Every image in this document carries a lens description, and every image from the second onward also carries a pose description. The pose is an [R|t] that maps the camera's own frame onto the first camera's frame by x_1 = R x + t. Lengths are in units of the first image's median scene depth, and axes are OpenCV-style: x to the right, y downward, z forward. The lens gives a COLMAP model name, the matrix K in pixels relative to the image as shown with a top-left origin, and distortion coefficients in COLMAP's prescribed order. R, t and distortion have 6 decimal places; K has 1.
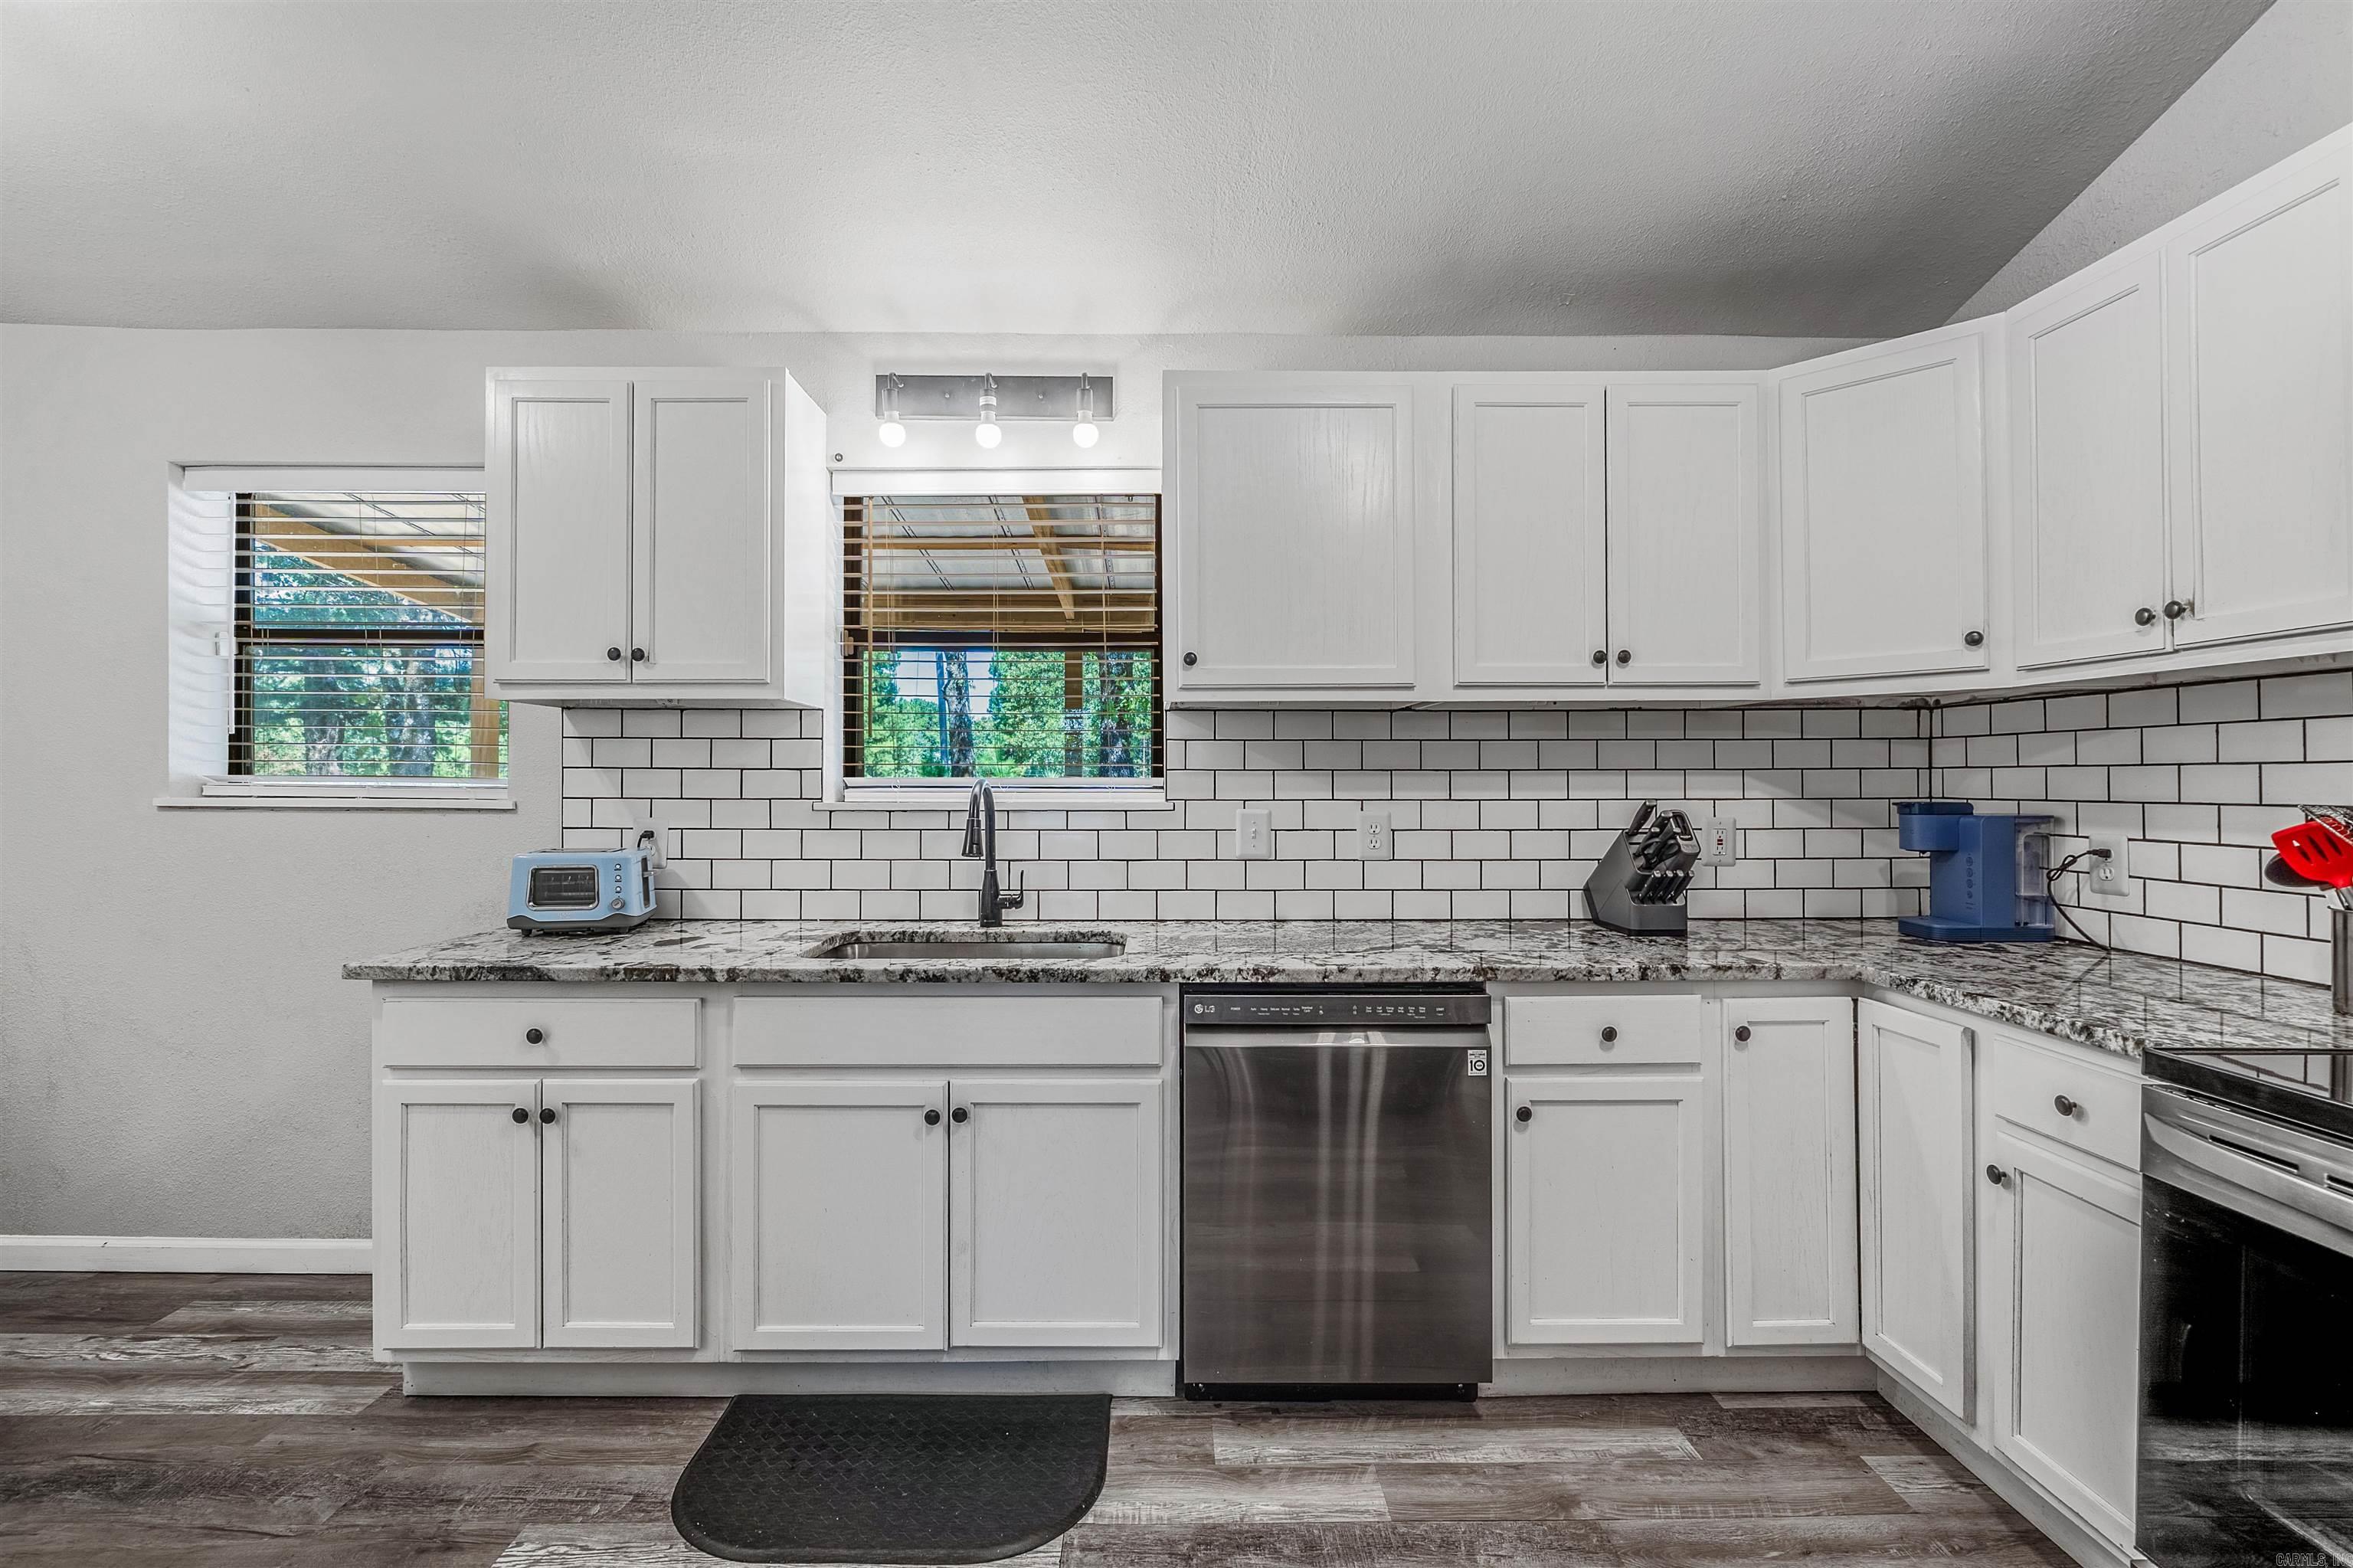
lens RADIAL K [[1024.4, 0, 1164.0], [0, 1024.4, 777.0], [0, 0, 1]] dist [-0.008394, -0.000038]
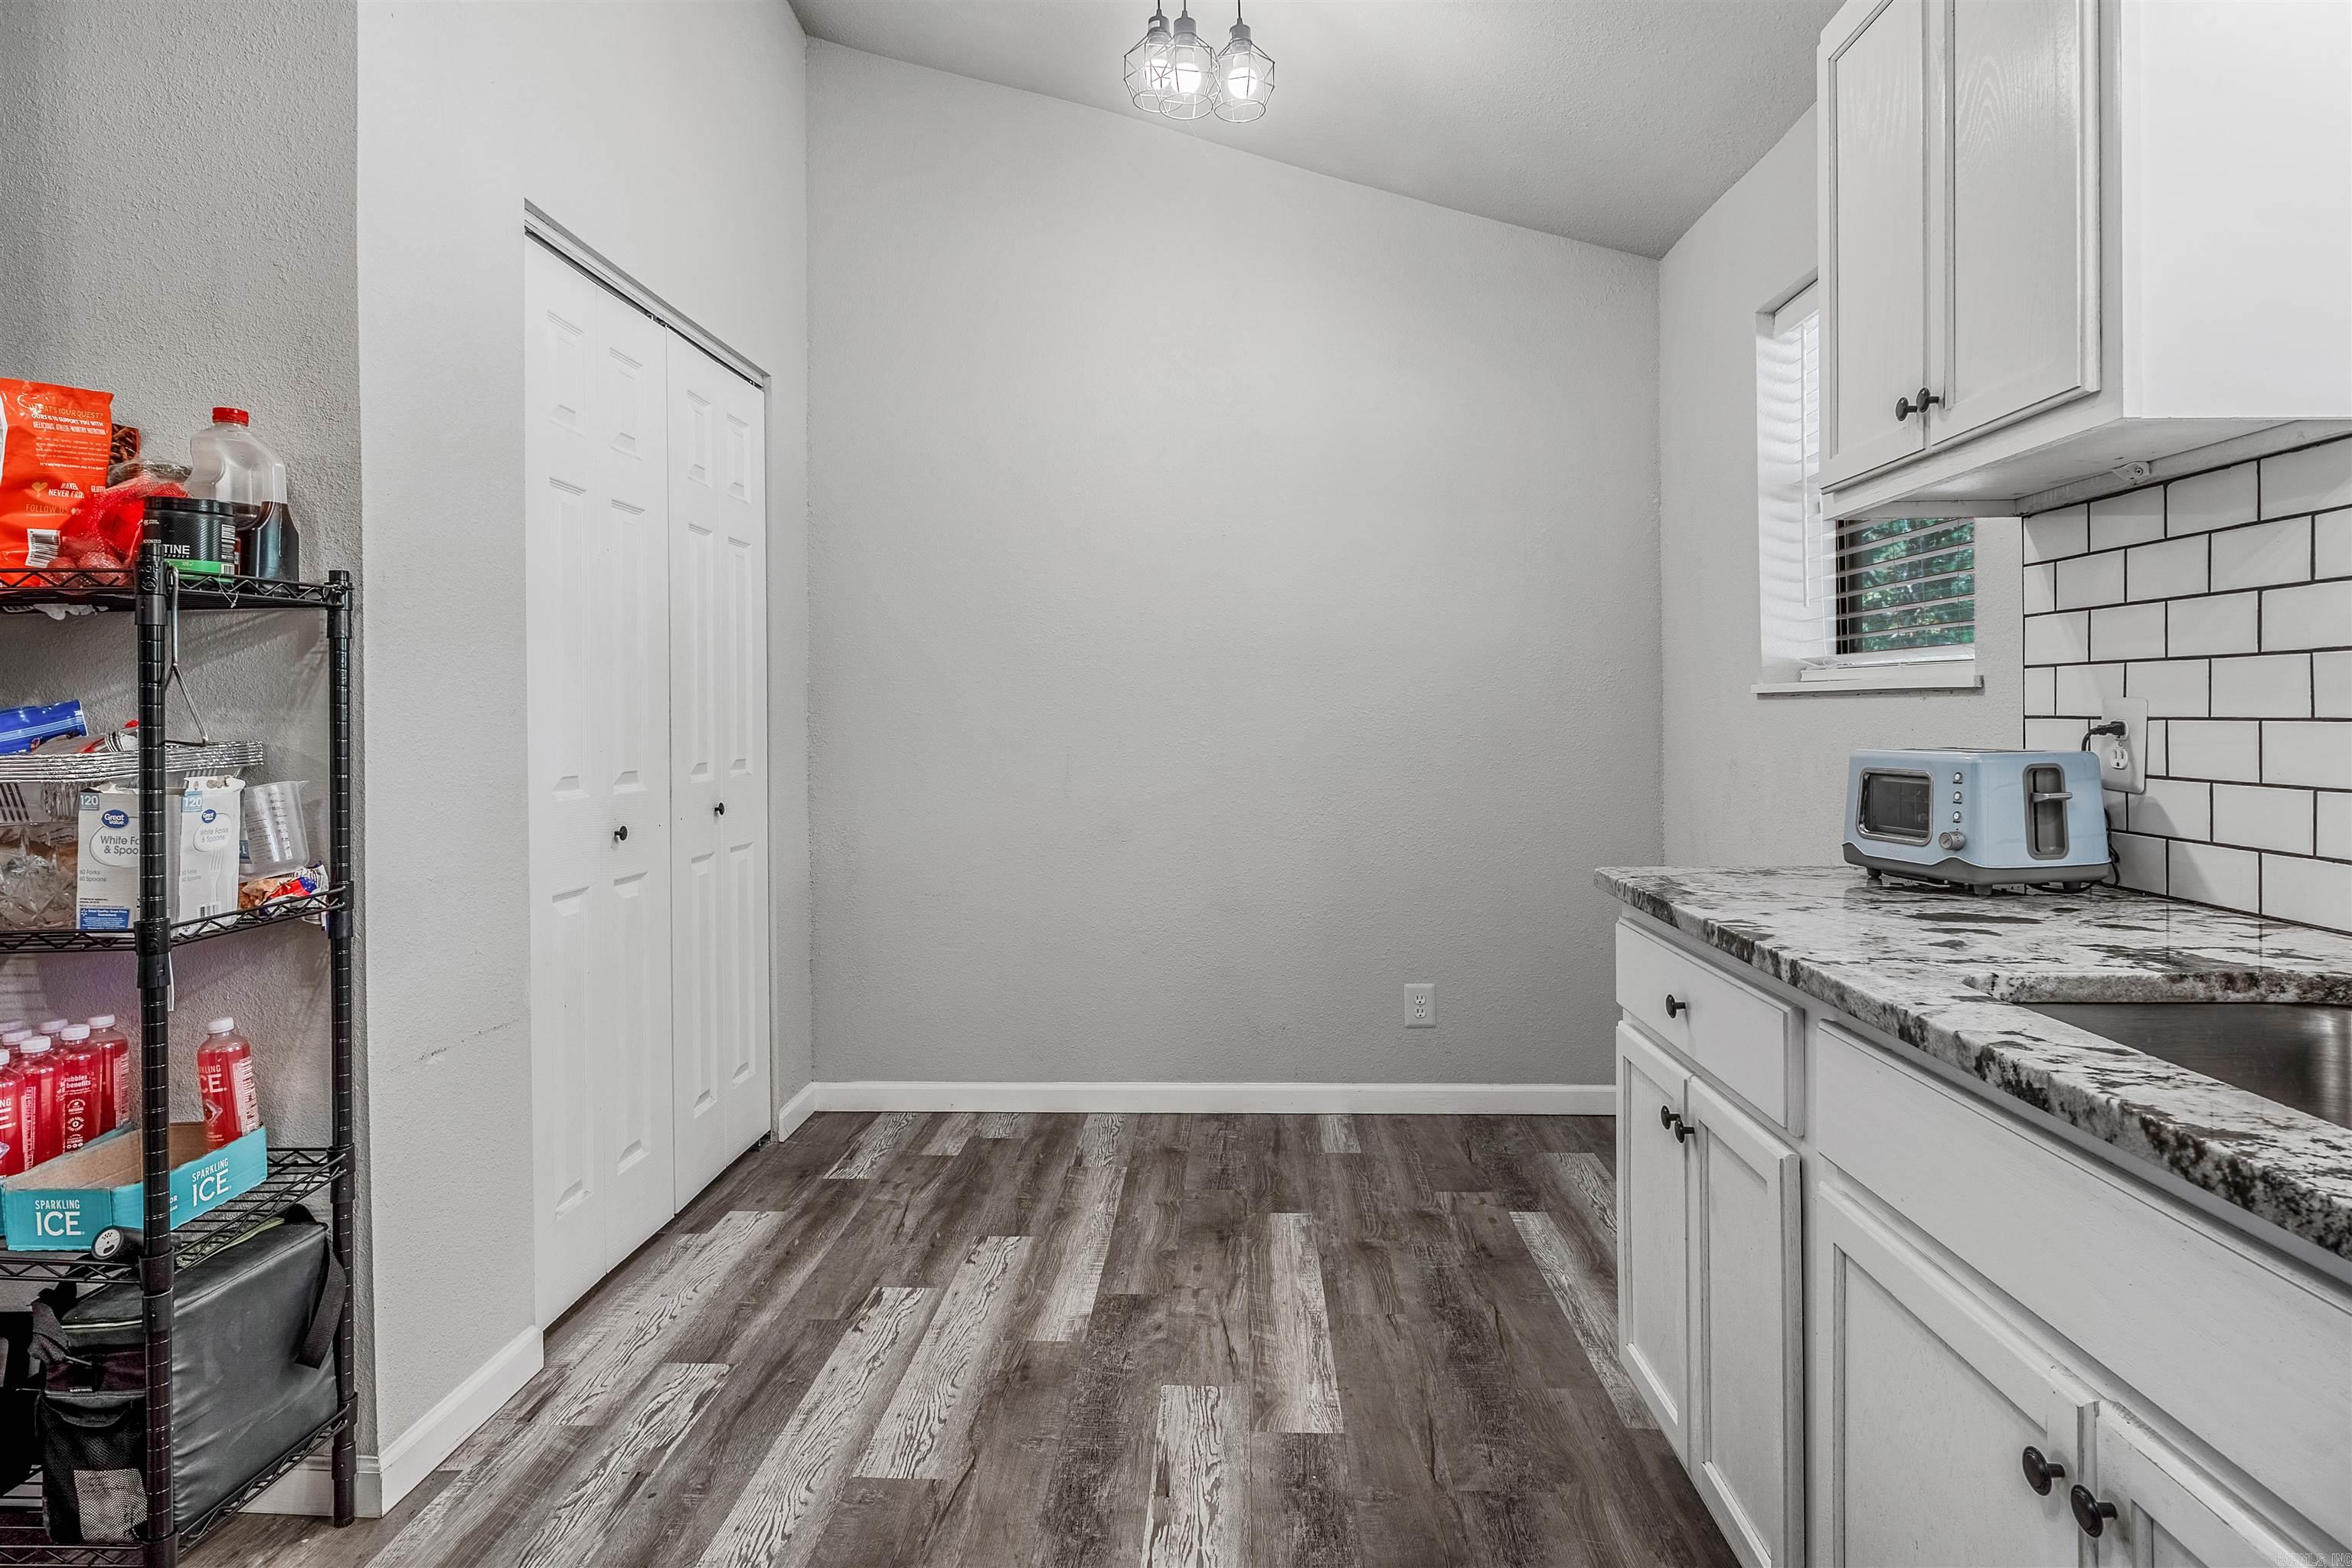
lens RADIAL K [[1288.1, 0, 1176.7], [0, 1288.1, 716.1], [0, 0, 1]] dist [-0.000338, -0.000160]
pose [[-0.057706, -0.000989, -0.998333, 0.204075], [0.012099, 0.999925, -0.001690, 0.047144], [0.998260, -0.012176, -0.057689, 0.578499]]
